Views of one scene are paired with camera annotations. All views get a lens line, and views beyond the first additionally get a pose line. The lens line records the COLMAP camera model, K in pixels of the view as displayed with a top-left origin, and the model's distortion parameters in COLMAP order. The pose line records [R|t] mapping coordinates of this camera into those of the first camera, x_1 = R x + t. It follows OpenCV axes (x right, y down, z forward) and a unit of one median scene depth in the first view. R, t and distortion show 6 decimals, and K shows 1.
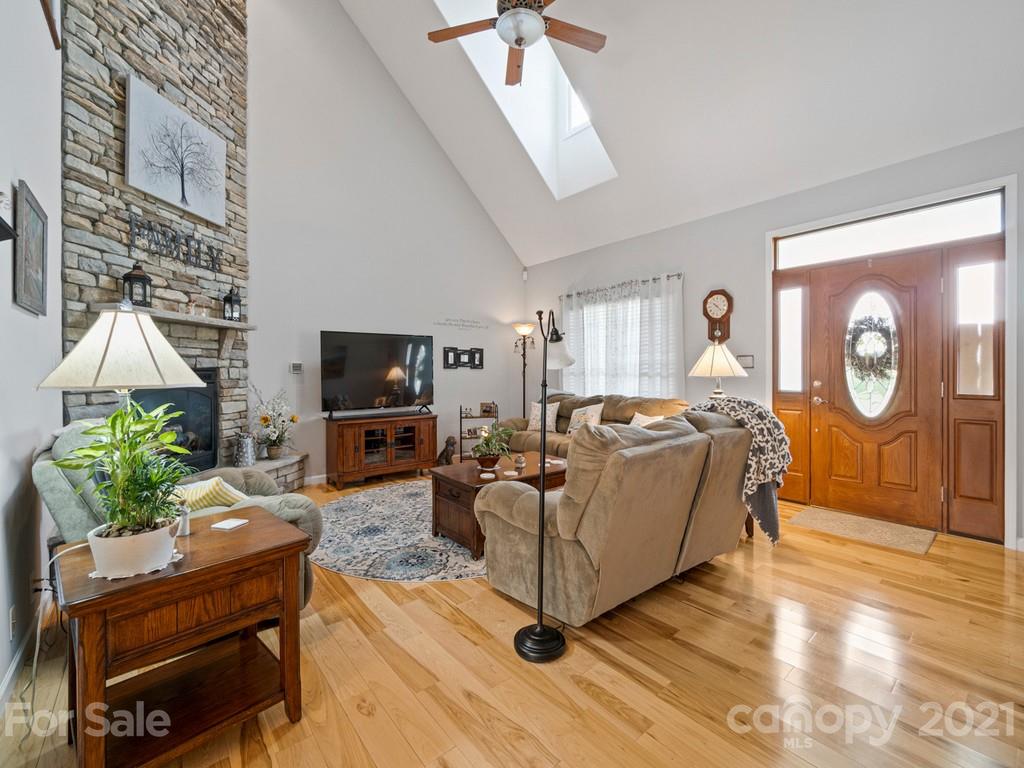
lens RADIAL K [[446.9, 0, 508.2], [0, 446.9, 375.3], [0, 0, 1]] dist [-0.000204, -0.000265]
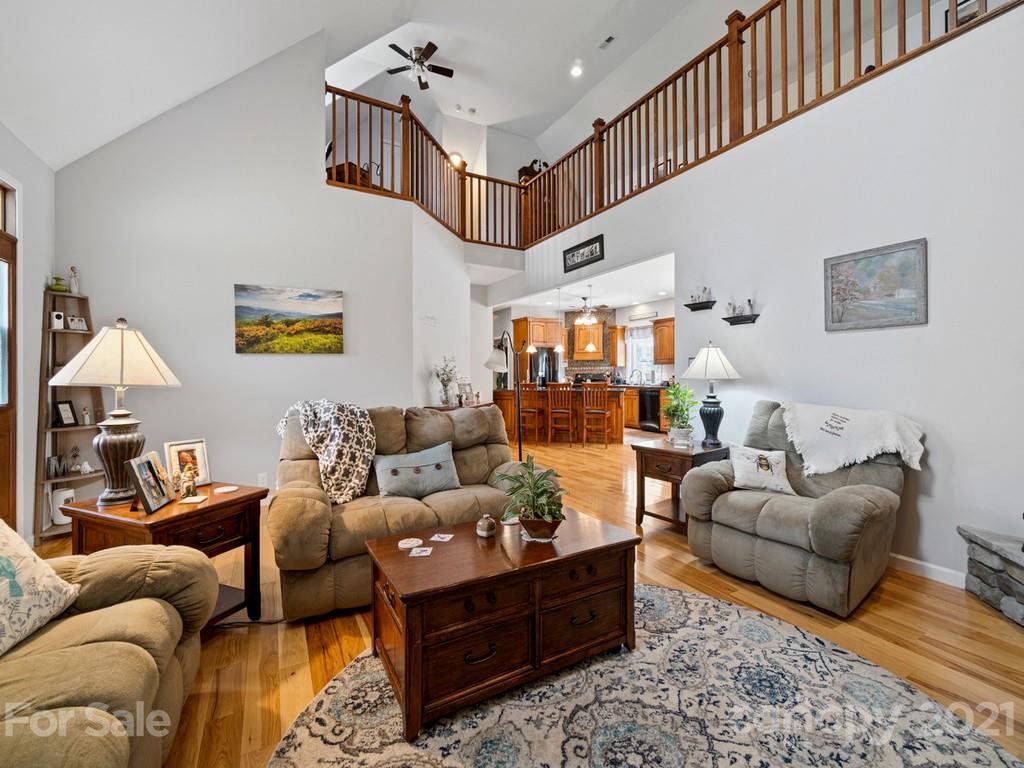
lens RADIAL K [[446.9, 0, 514.5], [0, 446.9, 376.9], [0, 0, 1]] dist [-0.000204, -0.000265]
pose [[-0.985367, 0.003559, 0.170408, -0.119770], [0.004898, 0.999960, 0.007439, -0.009055], [-0.170375, 0.008165, -0.985346, 1.693131]]
